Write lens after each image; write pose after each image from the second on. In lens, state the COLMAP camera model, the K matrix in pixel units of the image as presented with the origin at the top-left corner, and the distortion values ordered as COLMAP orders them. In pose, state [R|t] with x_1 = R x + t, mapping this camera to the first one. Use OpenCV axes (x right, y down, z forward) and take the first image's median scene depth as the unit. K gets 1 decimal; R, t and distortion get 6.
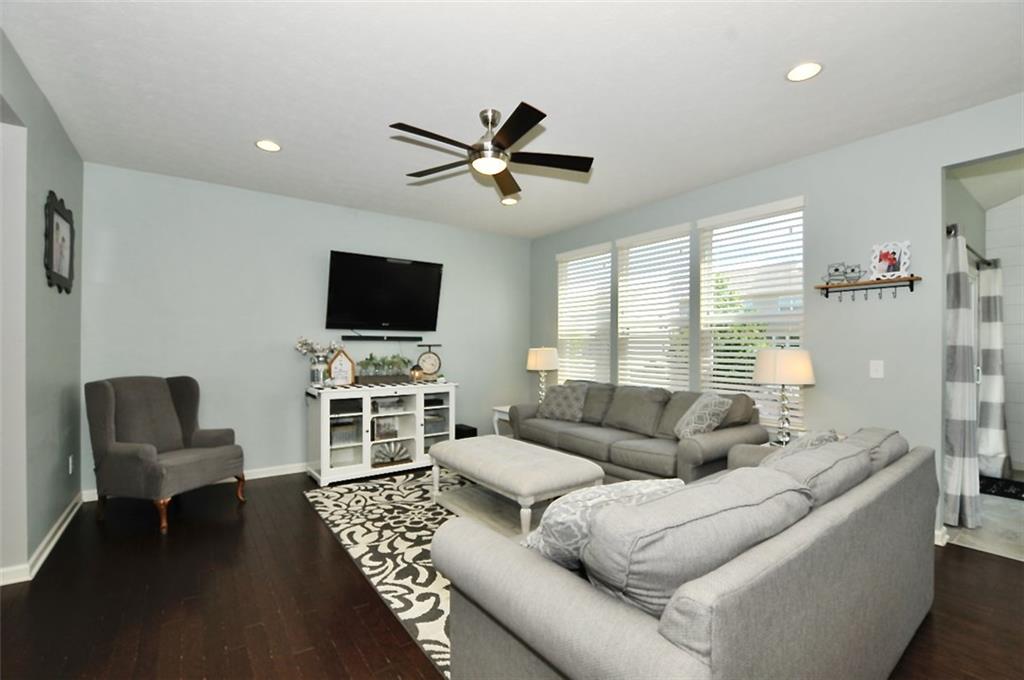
lens RADIAL K [[451.2, 0, 513.1], [0, 451.2, 348.5], [0, 0, 1]] dist [-0.027649, 0.002370]
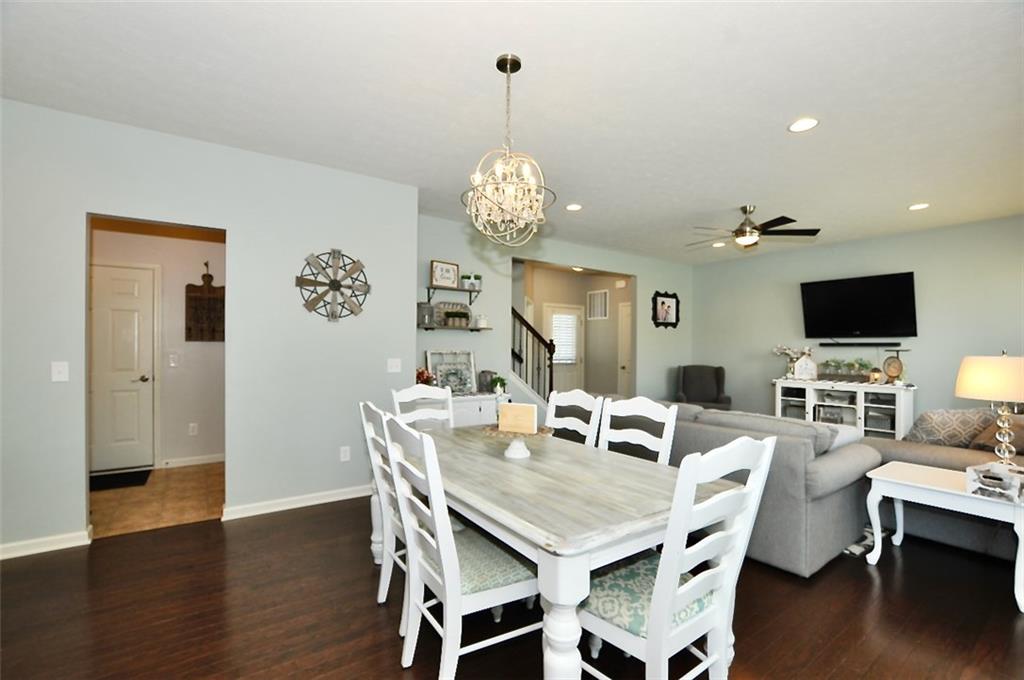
lens RADIAL K [[451.2, 0, 515.2], [0, 451.2, 347.4], [0, 0, 1]] dist [-0.027649, 0.002370]
pose [[-0.001011, -0.000779, -0.999999, 0.960627], [-0.003351, 0.999994, -0.000776, -0.011412], [0.999994, 0.003351, -0.001013, 0.101653]]
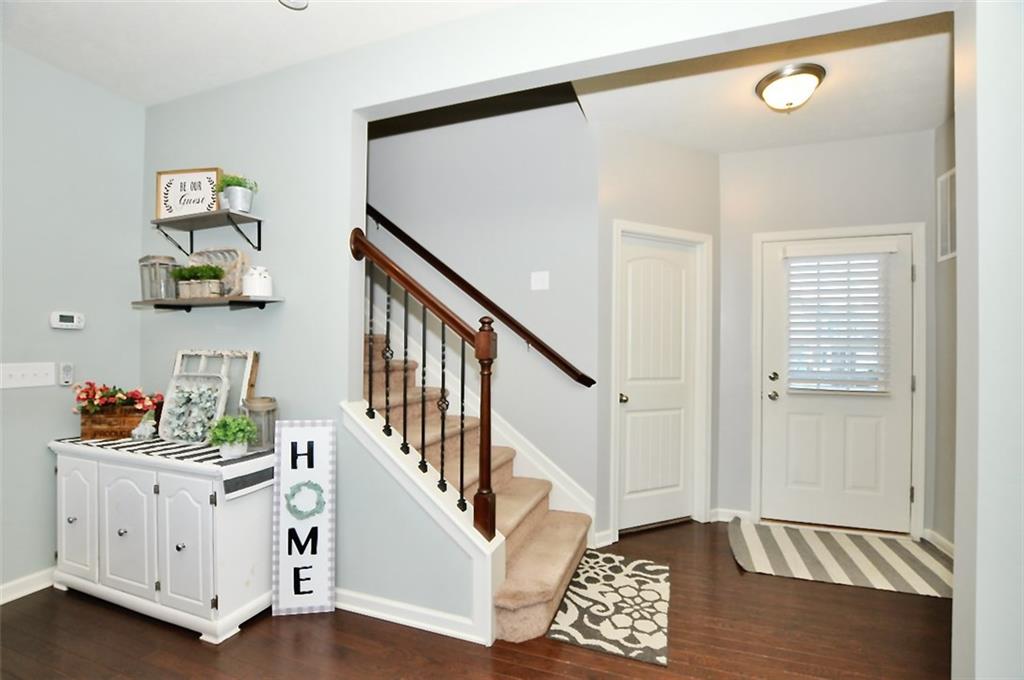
lens RADIAL K [[451.2, 0, 518.2], [0, 451.2, 350.5], [0, 0, 1]] dist [-0.027649, 0.002370]
pose [[-0.818008, -0.007121, -0.575163, -0.157617], [-0.003726, 0.999968, -0.007082, -0.002101], [0.575195, -0.003650, -0.818008, 0.584329]]
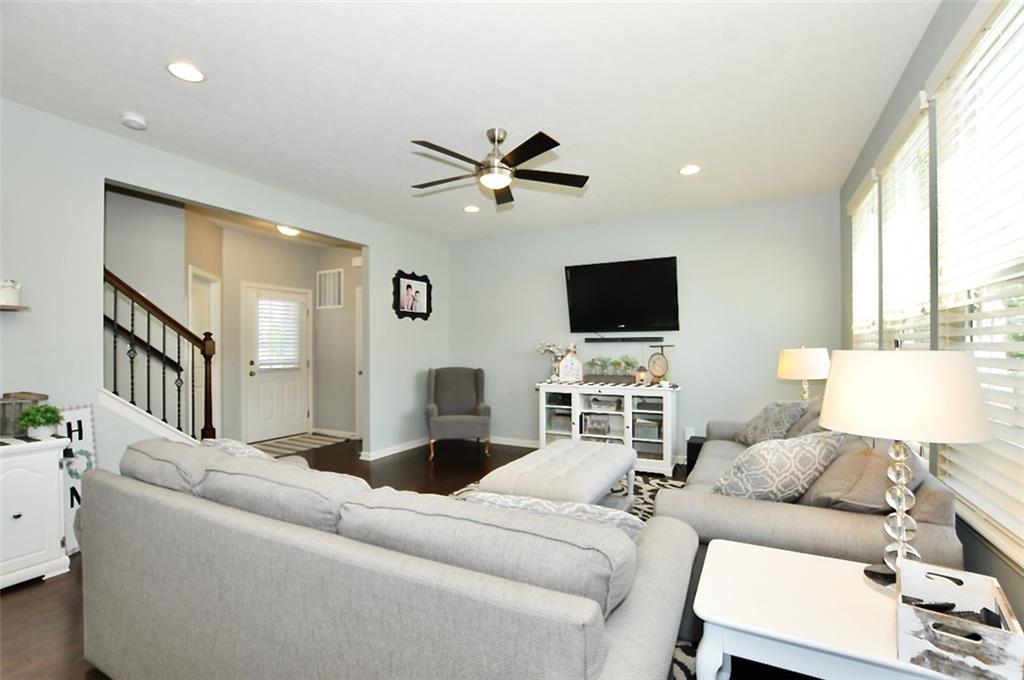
lens RADIAL K [[451.2, 0, 517.5], [0, 451.2, 347.8], [0, 0, 1]] dist [-0.027649, 0.002370]
pose [[0.446998, -0.001993, -0.894533, 0.573424], [0.006431, 0.999979, 0.000986, -0.006677], [0.894512, -0.006194, 0.447001, 0.346316]]
